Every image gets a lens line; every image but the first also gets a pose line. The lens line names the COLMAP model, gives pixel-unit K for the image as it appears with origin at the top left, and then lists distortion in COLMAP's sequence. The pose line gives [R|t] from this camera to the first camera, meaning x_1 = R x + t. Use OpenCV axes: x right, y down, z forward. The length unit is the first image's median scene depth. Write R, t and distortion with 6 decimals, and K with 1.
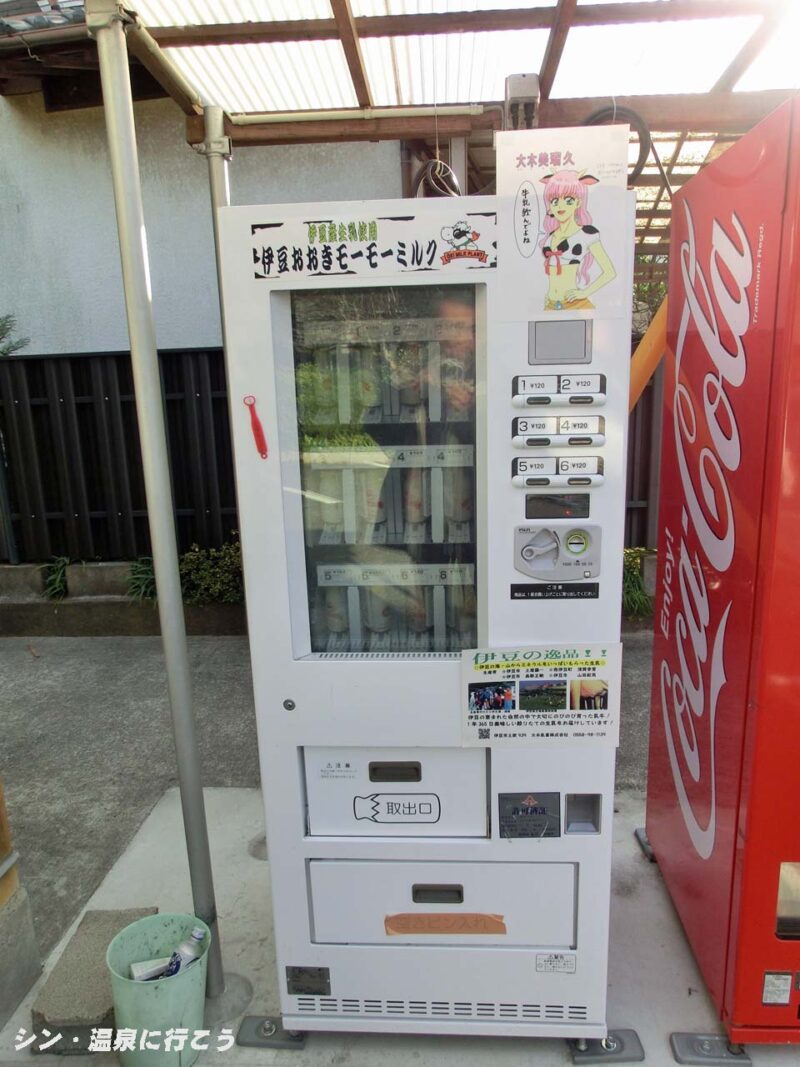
lens RADIAL K [[743.2, 0, 401.2], [0, 743.2, 529.7], [0, 0, 1]] dist [-0.011292, 0.000921]
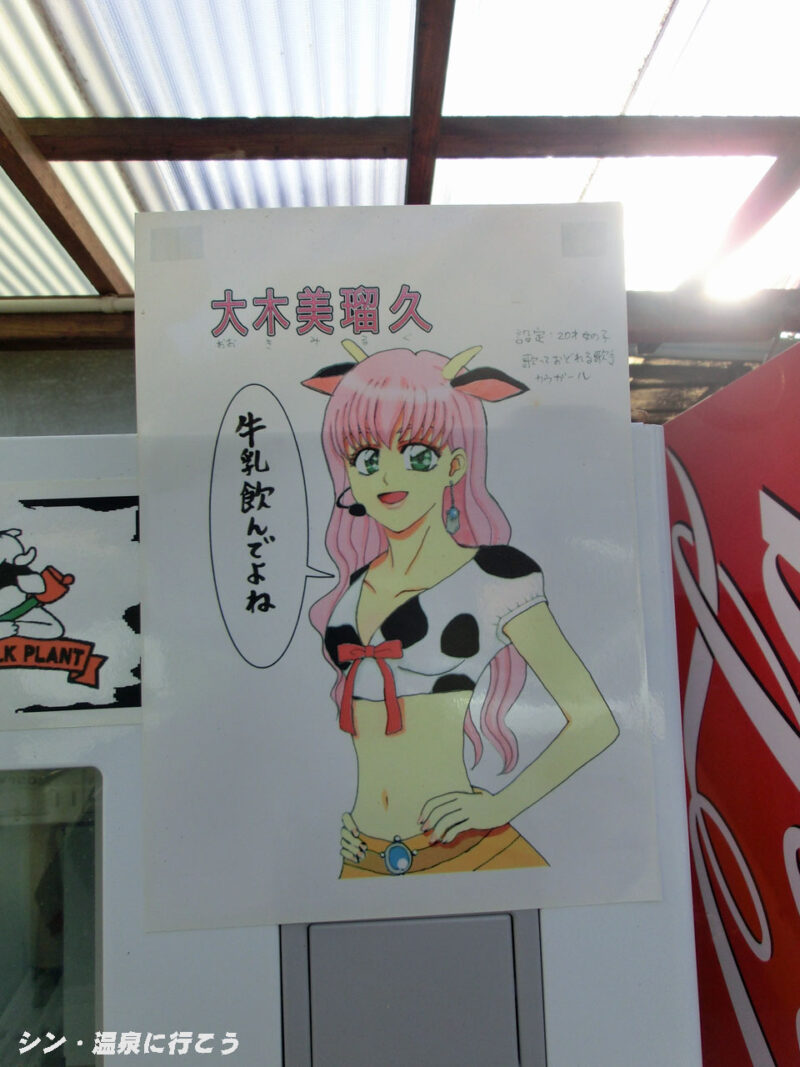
lens RADIAL K [[743.2, 0, 400.3], [0, 743.2, 536.9], [0, 0, 1]] dist [-0.011292, 0.000921]
pose [[0.994742, -0.000467, 0.102415, 0.190686], [0.029847, 0.957903, -0.285537, -0.338379], [-0.097971, 0.287092, 0.952880, 0.750886]]
